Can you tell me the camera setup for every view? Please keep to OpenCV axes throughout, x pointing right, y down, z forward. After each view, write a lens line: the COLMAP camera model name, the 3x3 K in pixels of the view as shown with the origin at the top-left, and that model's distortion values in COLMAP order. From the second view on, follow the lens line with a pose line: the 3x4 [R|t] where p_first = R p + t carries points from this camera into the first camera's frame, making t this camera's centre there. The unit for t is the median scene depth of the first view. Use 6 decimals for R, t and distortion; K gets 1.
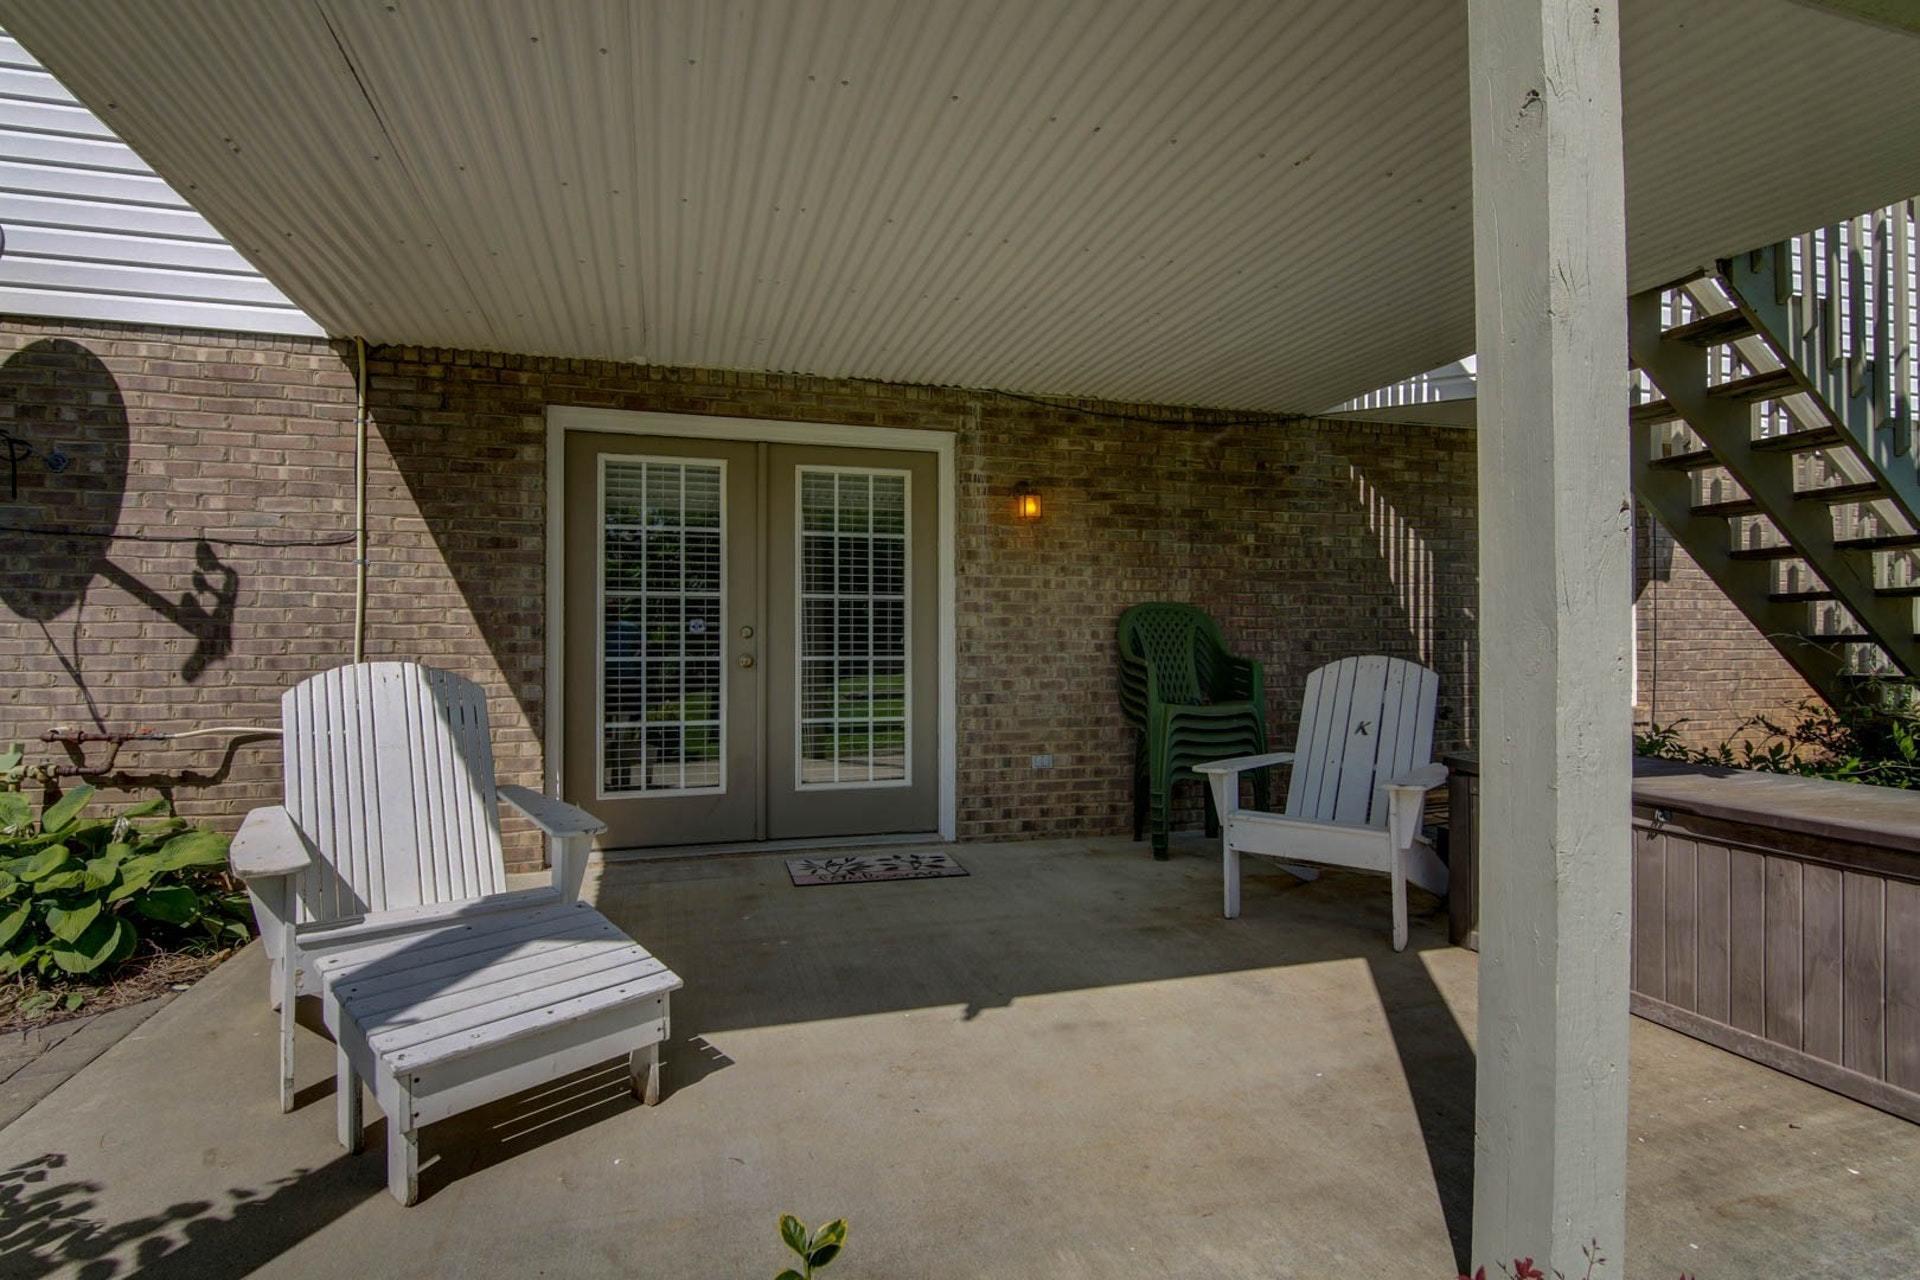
lens RADIAL K [[977.3, 0, 965.7], [0, 977.3, 643.8], [0, 0, 1]] dist [0.003159, -0.010680]
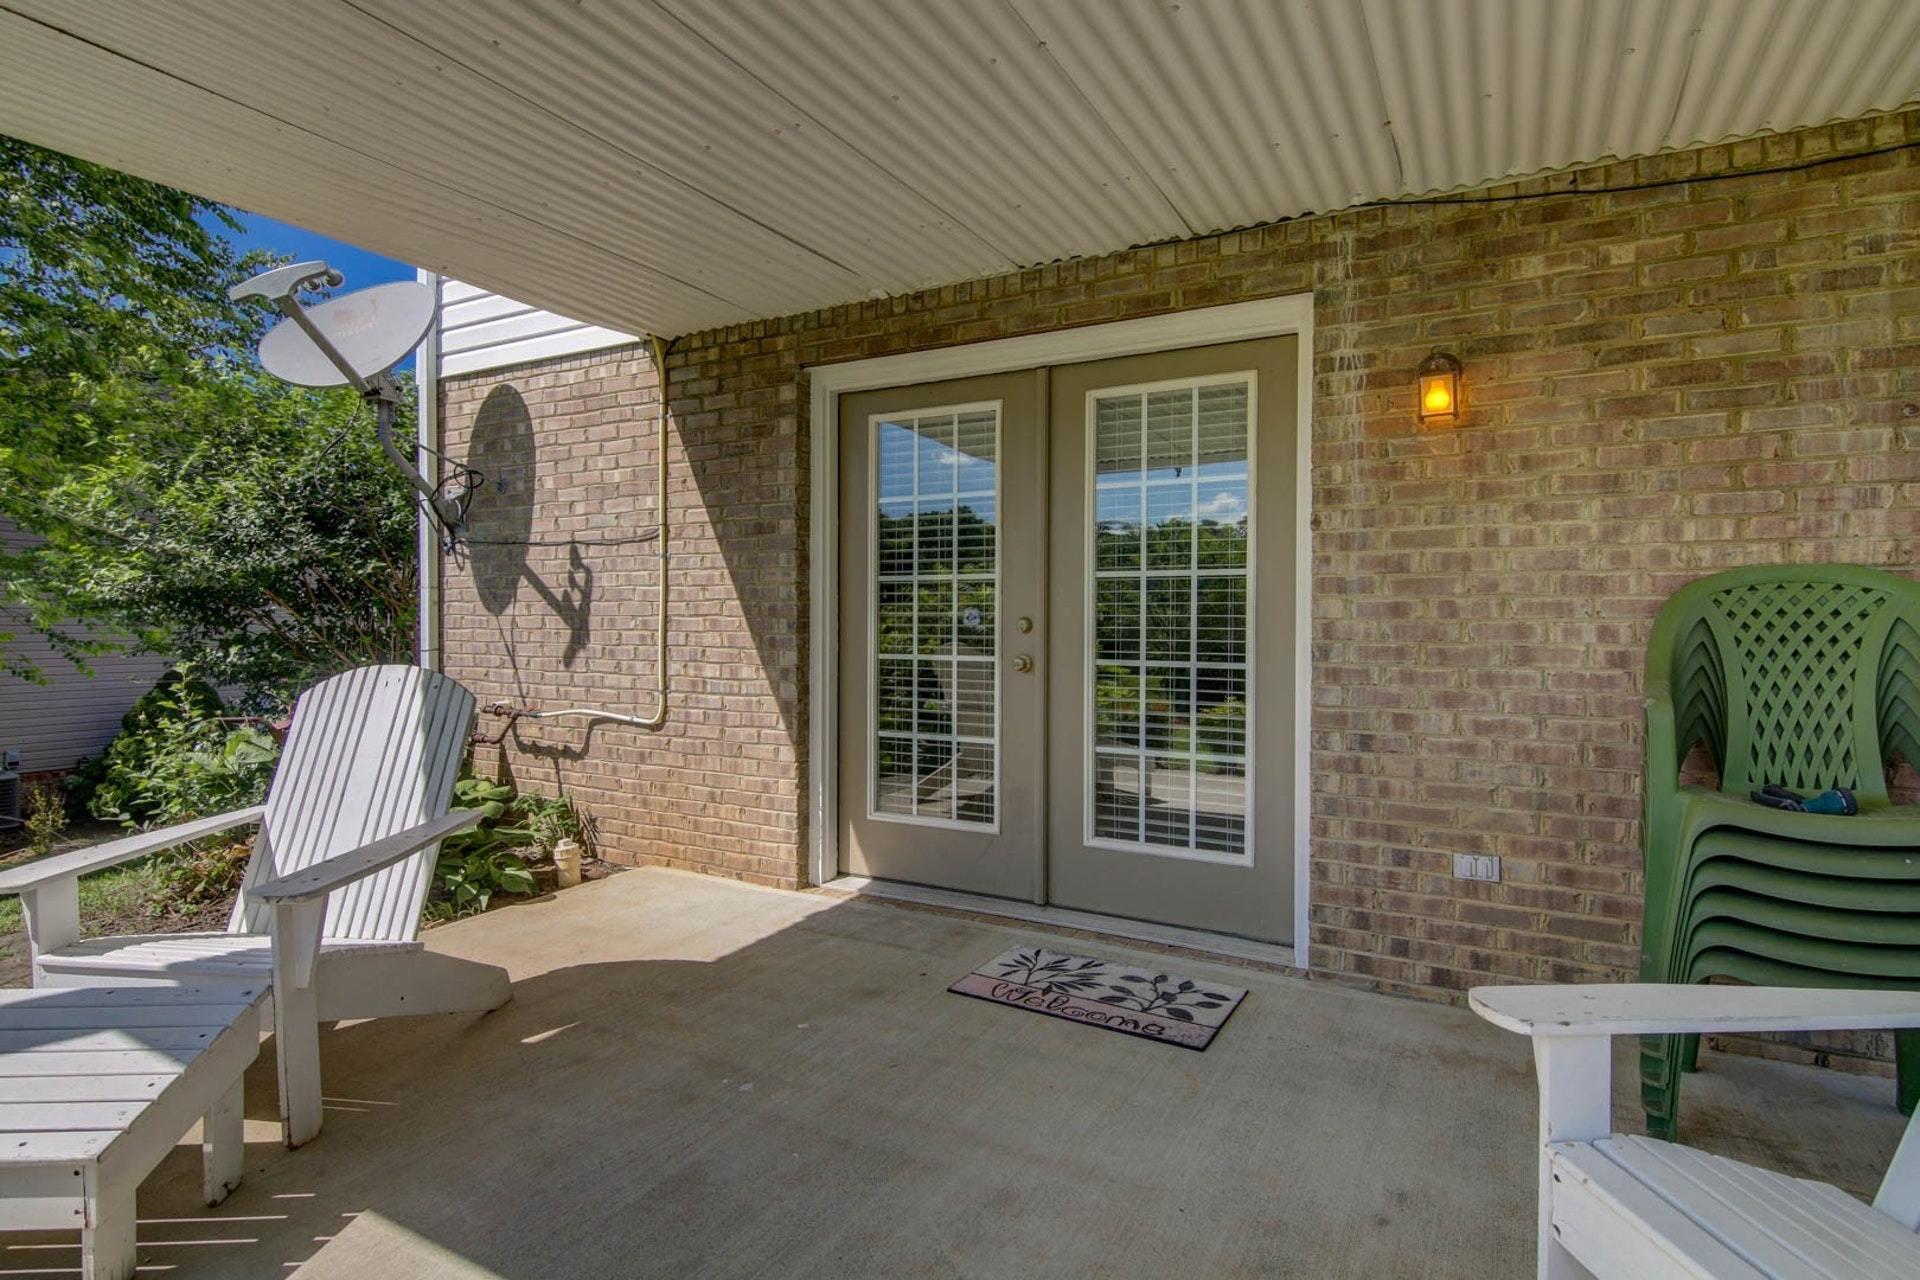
lens RADIAL K [[977.3, 0, 955.1], [0, 977.3, 638.3], [0, 0, 1]] dist [0.003159, -0.010680]
pose [[0.690650, 0.017889, -0.722968, 0.279535], [-0.003835, 0.999771, 0.021075, -0.017375], [0.723179, -0.011783, 0.690560, 0.436166]]
